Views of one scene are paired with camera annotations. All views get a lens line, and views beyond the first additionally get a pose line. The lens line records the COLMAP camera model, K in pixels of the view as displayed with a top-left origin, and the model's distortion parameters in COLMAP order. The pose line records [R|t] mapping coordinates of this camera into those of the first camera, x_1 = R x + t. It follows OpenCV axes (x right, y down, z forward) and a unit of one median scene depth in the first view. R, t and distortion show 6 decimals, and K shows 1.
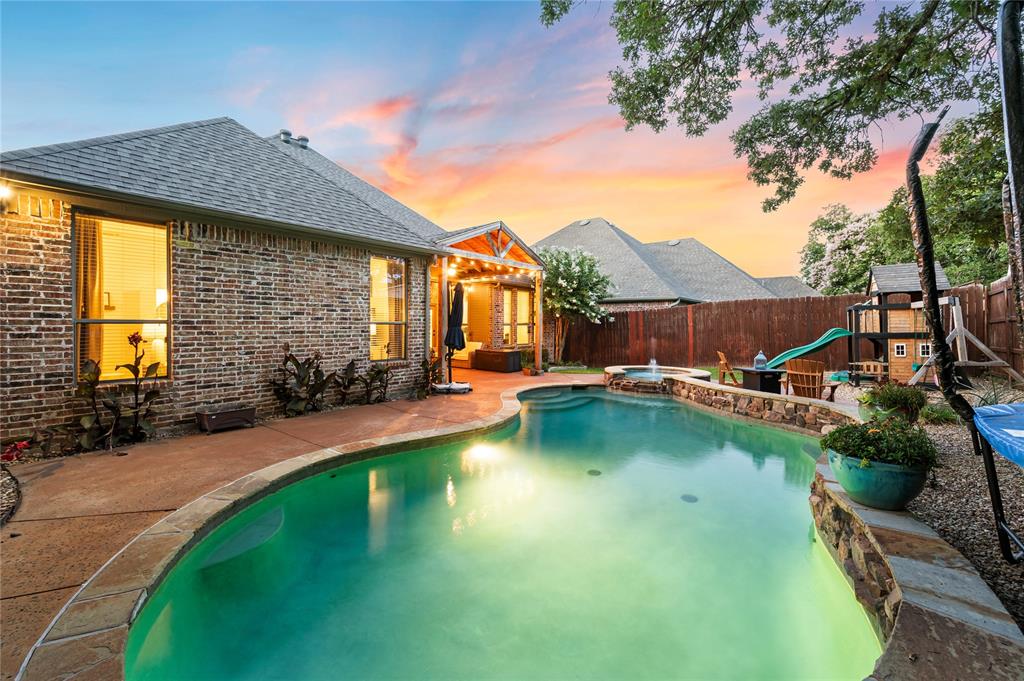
lens RADIAL K [[409.7, 0, 512.0], [0, 409.7, 340.5], [0, 0, 1]] dist [-0.000085, 0.000001]
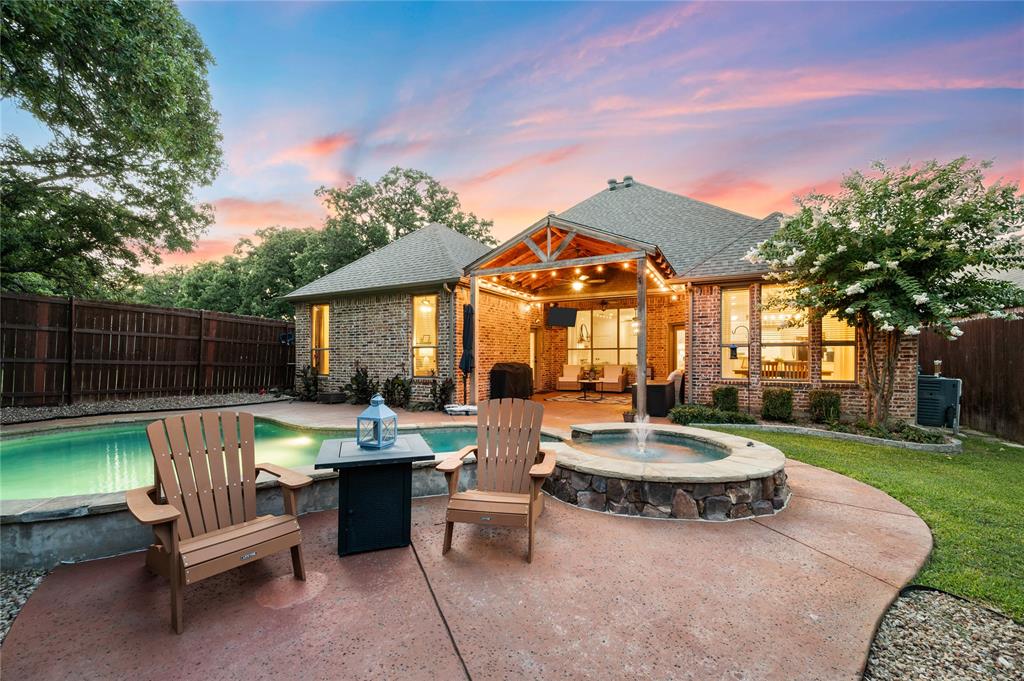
lens RADIAL K [[409.7, 0, 512.0], [0, 409.7, 340.5], [0, 0, 1]] dist [-0.000085, 0.000001]
pose [[0.168938, -0.037106, -0.984928, 0.876508], [-0.030519, 0.998615, -0.042857, -0.015416], [0.985154, 0.037299, 0.167572, 0.957774]]
